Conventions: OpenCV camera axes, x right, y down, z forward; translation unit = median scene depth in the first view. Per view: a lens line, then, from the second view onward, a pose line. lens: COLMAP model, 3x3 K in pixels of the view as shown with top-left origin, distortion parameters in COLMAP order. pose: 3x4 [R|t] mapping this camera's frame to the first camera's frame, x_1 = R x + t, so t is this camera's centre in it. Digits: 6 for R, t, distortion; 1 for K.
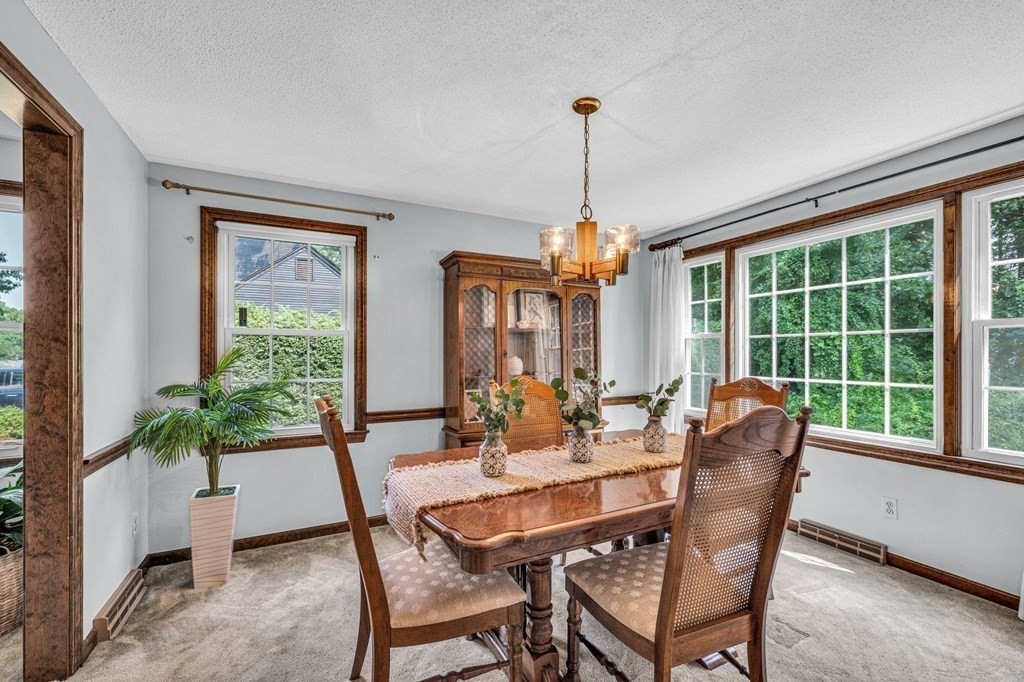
lens RADIAL K [[415.6, 0, 511.1], [0, 415.6, 351.8], [0, 0, 1]] dist [0.000029, -0.000072]
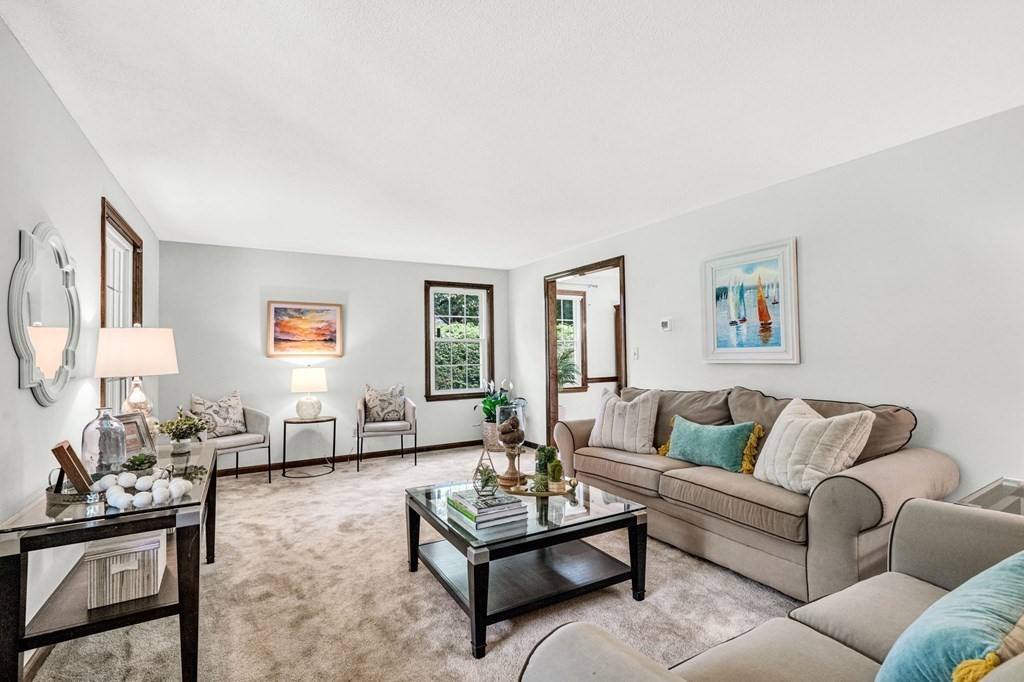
lens RADIAL K [[472.2, 0, 512.5], [0, 472.2, 344.2], [0, 0, 1]] dist [-0.000042, 0.000682]
pose [[0.998698, -0.015238, 0.048687, -0.846892], [0.016099, 0.999720, -0.017326, 0.006394], [-0.048410, 0.018087, 0.998664, -1.399170]]
